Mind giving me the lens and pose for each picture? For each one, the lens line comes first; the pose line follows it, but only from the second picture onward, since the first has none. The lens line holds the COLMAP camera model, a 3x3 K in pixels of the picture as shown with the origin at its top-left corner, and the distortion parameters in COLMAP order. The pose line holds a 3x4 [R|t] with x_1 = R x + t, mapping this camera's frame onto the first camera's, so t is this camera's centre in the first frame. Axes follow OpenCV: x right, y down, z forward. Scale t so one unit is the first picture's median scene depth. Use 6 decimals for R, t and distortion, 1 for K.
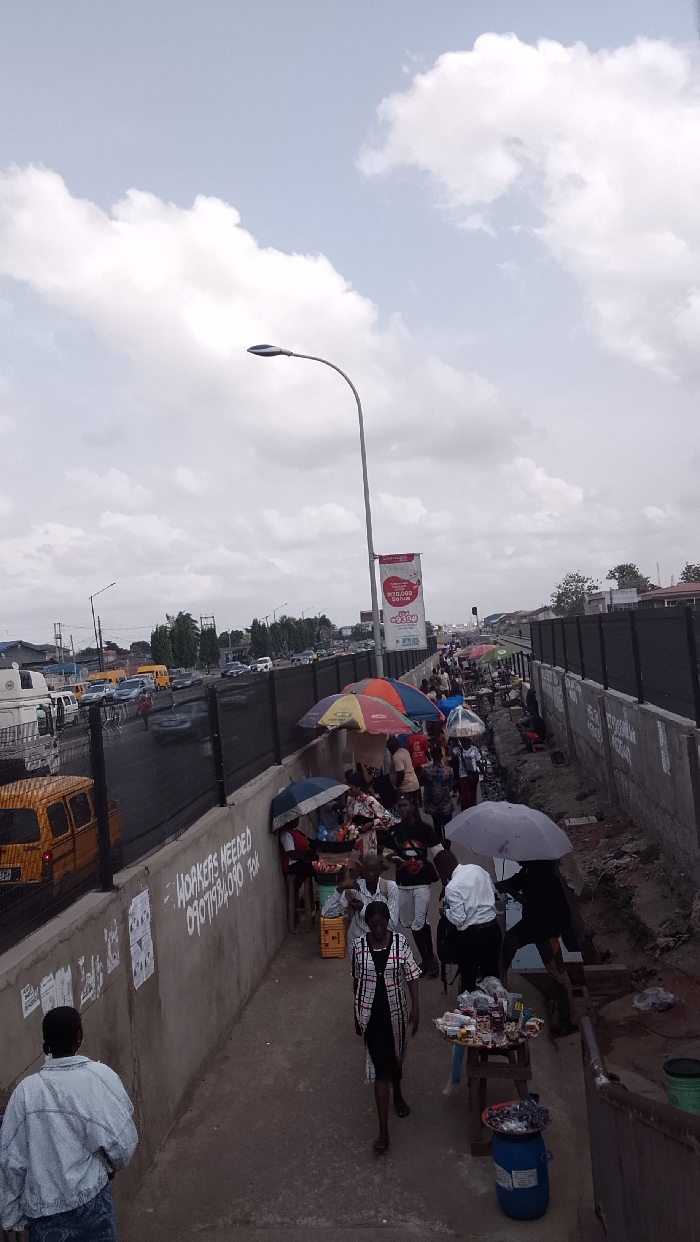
lens RADIAL K [[987.5, 0, 350.0], [0, 987.5, 621.0], [0, 0, 1]] dist [0.106117, -0.176579]
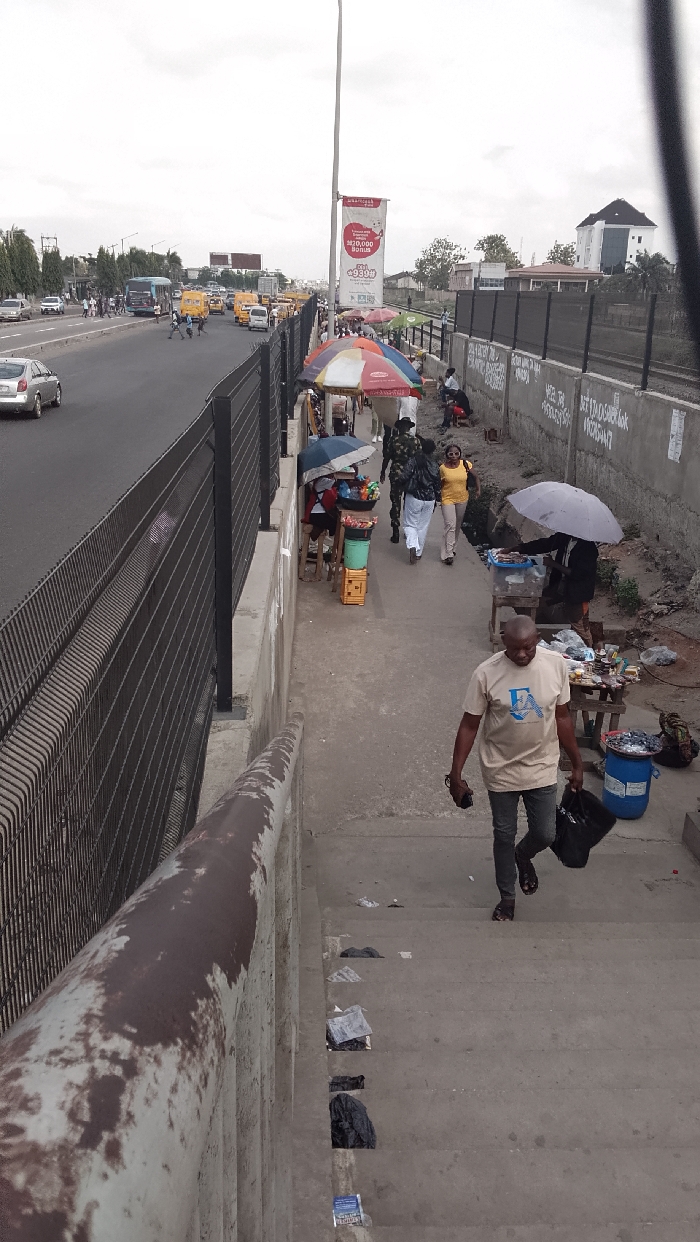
lens RADIAL K [[987.5, 0, 350.0], [0, 987.5, 621.0], [0, 0, 1]] dist [0.106117, -0.176579]
pose [[0.982618, 0.059805, 0.175743, -0.104690], [-0.114465, 0.940493, 0.319953, 0.007018], [-0.146151, -0.334508, 0.930991, 0.002075]]
